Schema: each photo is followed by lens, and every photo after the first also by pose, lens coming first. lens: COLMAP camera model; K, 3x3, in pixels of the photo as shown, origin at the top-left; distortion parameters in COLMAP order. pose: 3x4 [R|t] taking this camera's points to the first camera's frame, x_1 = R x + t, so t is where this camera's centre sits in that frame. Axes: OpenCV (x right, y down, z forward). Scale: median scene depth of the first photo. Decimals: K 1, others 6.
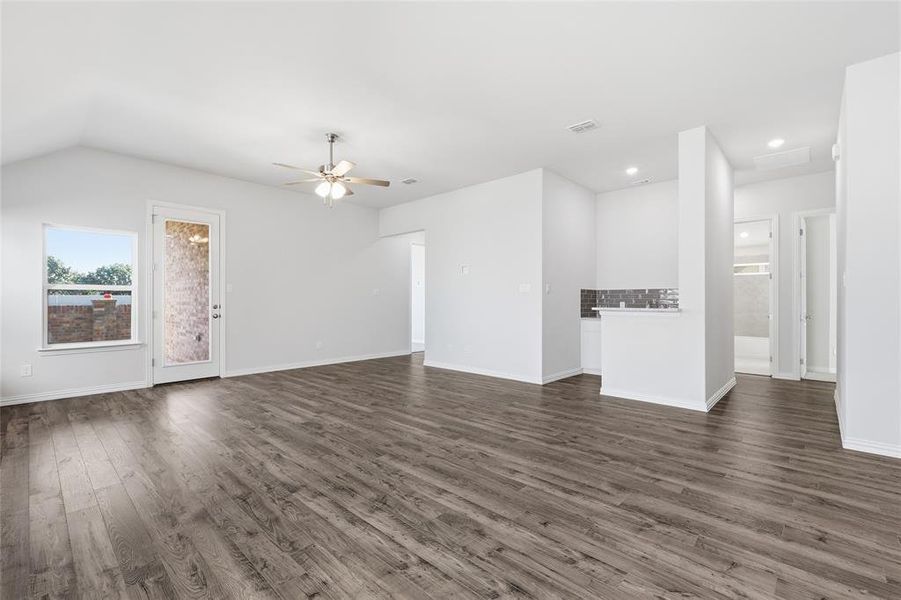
lens RADIAL K [[395.2, 0, 450.6], [0, 395.2, 300.6], [0, 0, 1]] dist [0.004504, -0.000410]
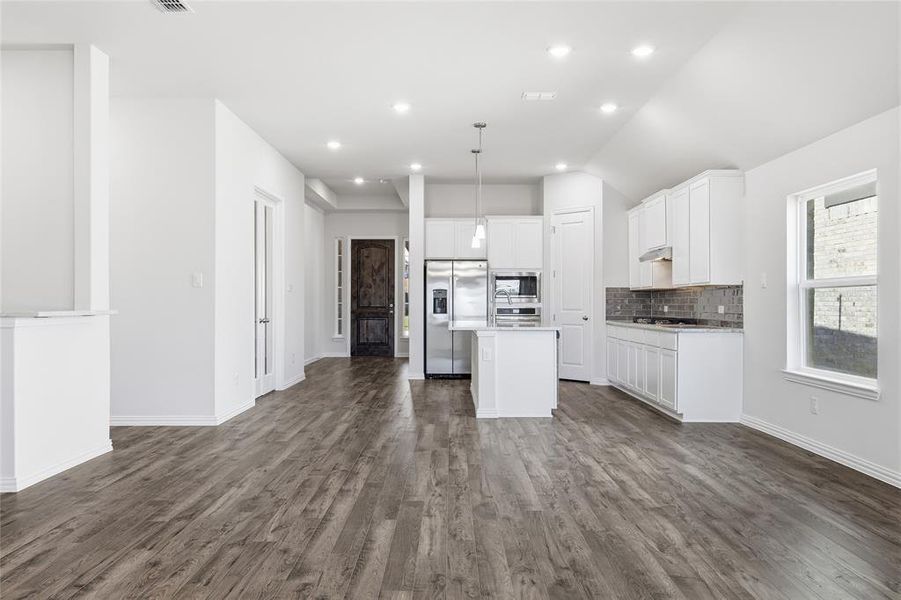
lens RADIAL K [[666.4, 0, 447.9], [0, 666.4, 294.7], [0, 0, 1]] dist [0.005562, -0.006421]
pose [[-0.683365, 0.004428, 0.730063, -0.717448], [-0.004920, 0.999931, -0.010671, 0.001610], [-0.730060, -0.010884, -0.683296, 1.451154]]
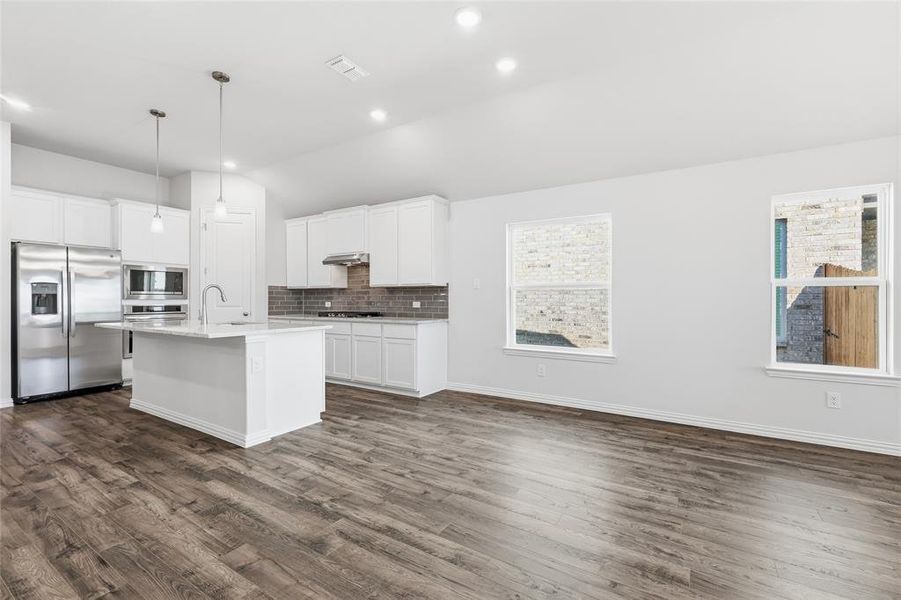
lens RADIAL K [[395.2, 0, 451.7], [0, 395.2, 298.0], [0, 0, 1]] dist [0.004504, -0.000410]
pose [[-0.981725, -0.004399, -0.190252, 0.196182], [-0.003257, 0.999975, -0.006317, 0.002800], [0.190275, -0.005582, -0.981715, 1.094473]]
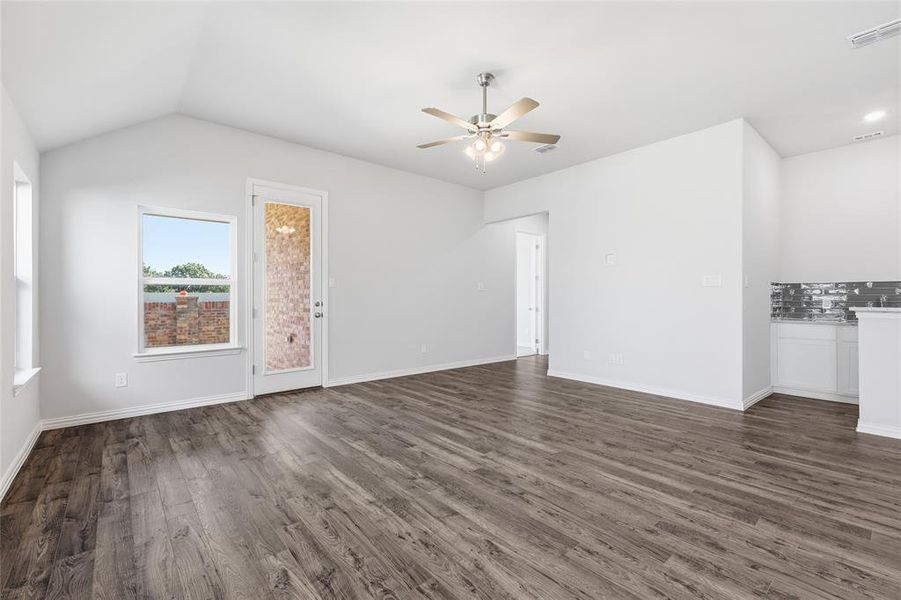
lens RADIAL K [[395.2, 0, 449.7], [0, 395.2, 299.6], [0, 0, 1]] dist [0.004504, -0.000410]
pose [[0.993386, 0.000997, -0.114817, -0.315761], [-0.000429, 0.999988, 0.004964, 0.001589], [0.114820, -0.004882, 0.993374, 0.276432]]
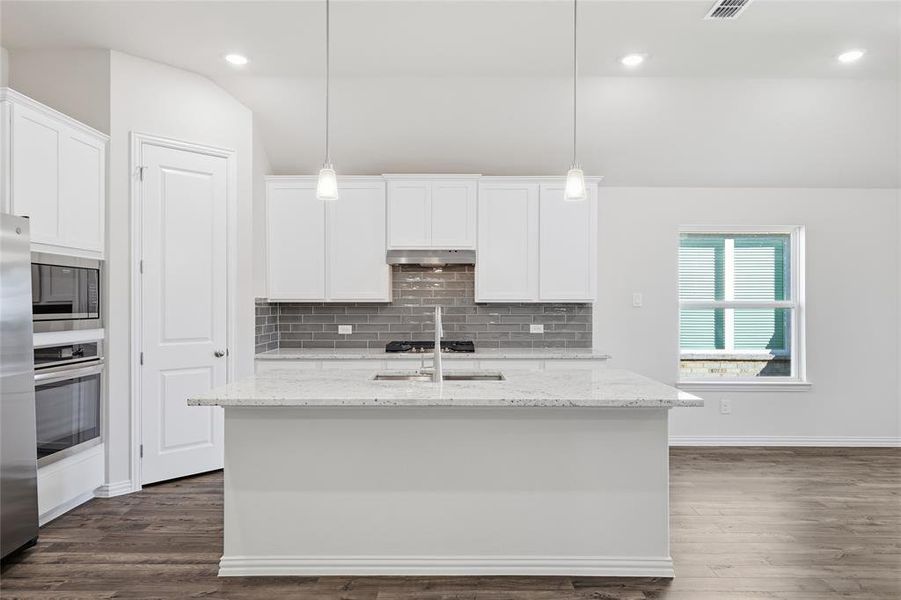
lens RADIAL K [[574.5, 0, 452.1], [0, 574.5, 301.0], [0, 0, 1]] dist [0.002165, -0.001005]
pose [[-0.728937, -0.003728, -0.684570, 1.107261], [-0.001165, 0.999990, -0.004204, -0.039981], [0.684579, -0.002267, -0.728935, 0.589868]]
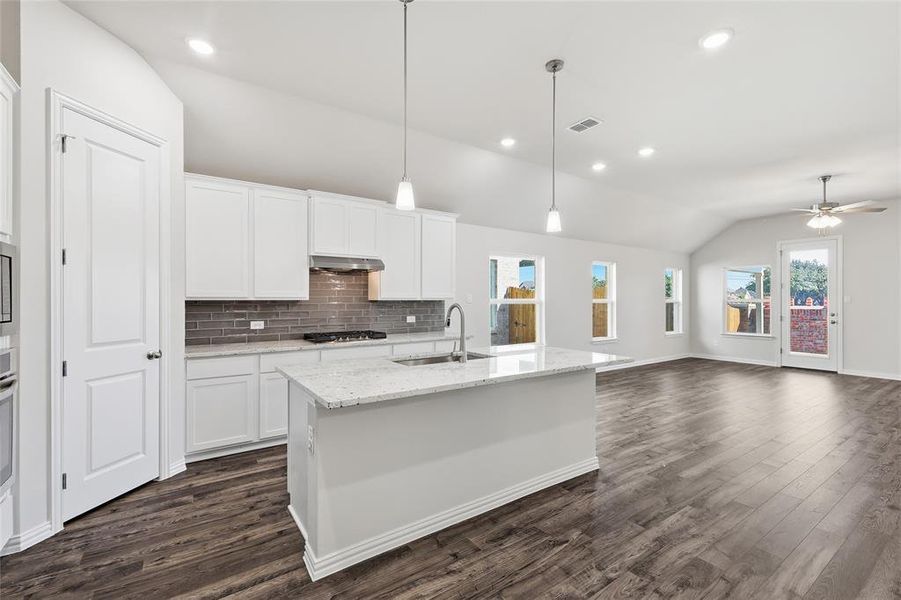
lens RADIAL K [[395.2, 0, 454.6], [0, 395.2, 299.5], [0, 0, 1]] dist [0.004504, -0.000410]
pose [[-0.203864, -0.003606, -0.978993, 1.260003], [0.000622, 0.999993, -0.003813, -0.040081], [0.978999, -0.001386, -0.203860, 0.148942]]
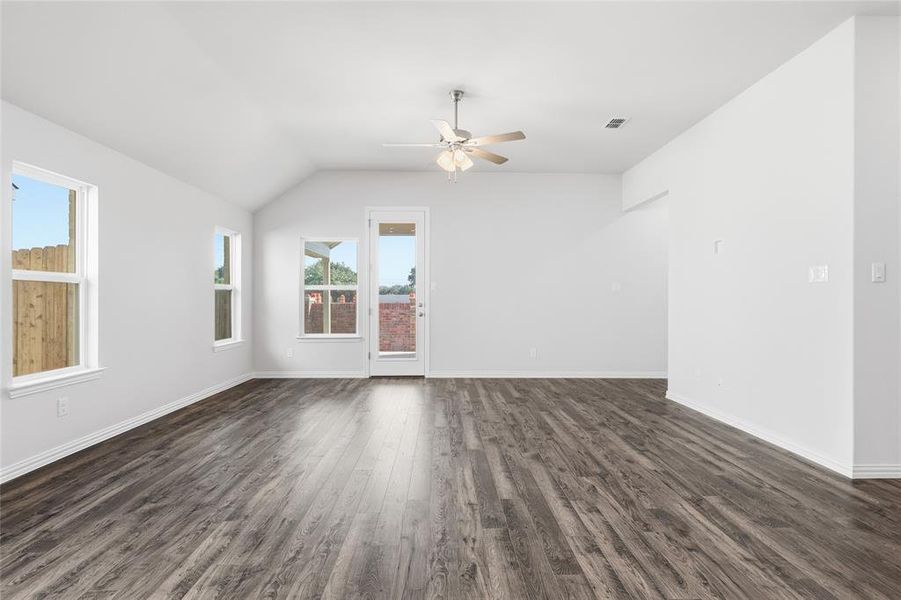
lens RADIAL K [[449.0, 0, 450.5], [0, 449.0, 301.3], [0, 0, 1]] dist [0.005951, -0.000725]
pose [[0.701563, 0.004189, -0.712595, 0.382647], [-0.001286, 0.999989, 0.004612, 0.000641], [0.712606, -0.002320, 0.701560, 0.391426]]
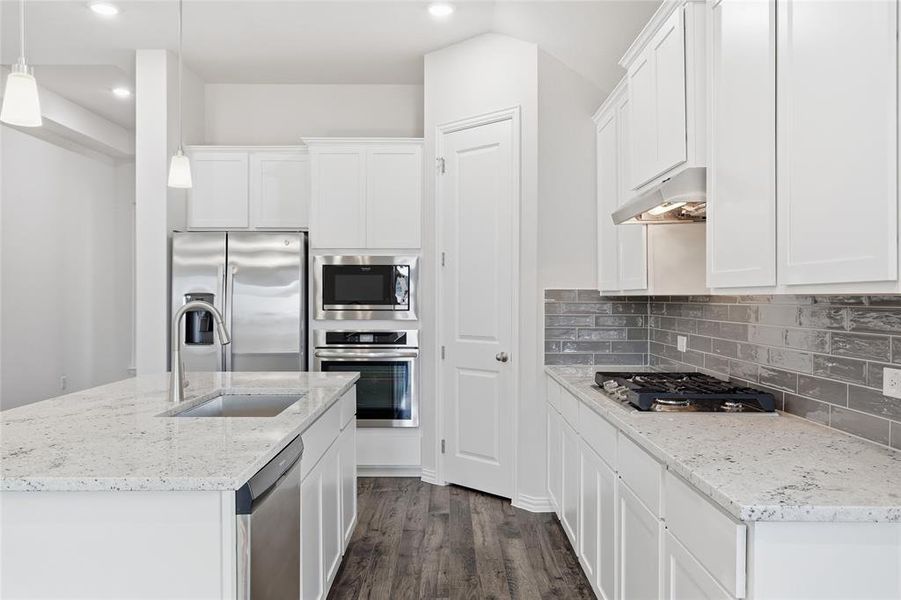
lens RADIAL K [[692.5, 0, 454.7], [0, 692.5, 300.4], [0, 0, 1]] dist [-0.036557, -0.004541]
pose [[-0.694585, -0.008960, 0.719355, -0.063274], [-0.005085, 0.999959, 0.007545, -0.042110], [-0.719392, 0.001583, -0.694602, 0.296673]]
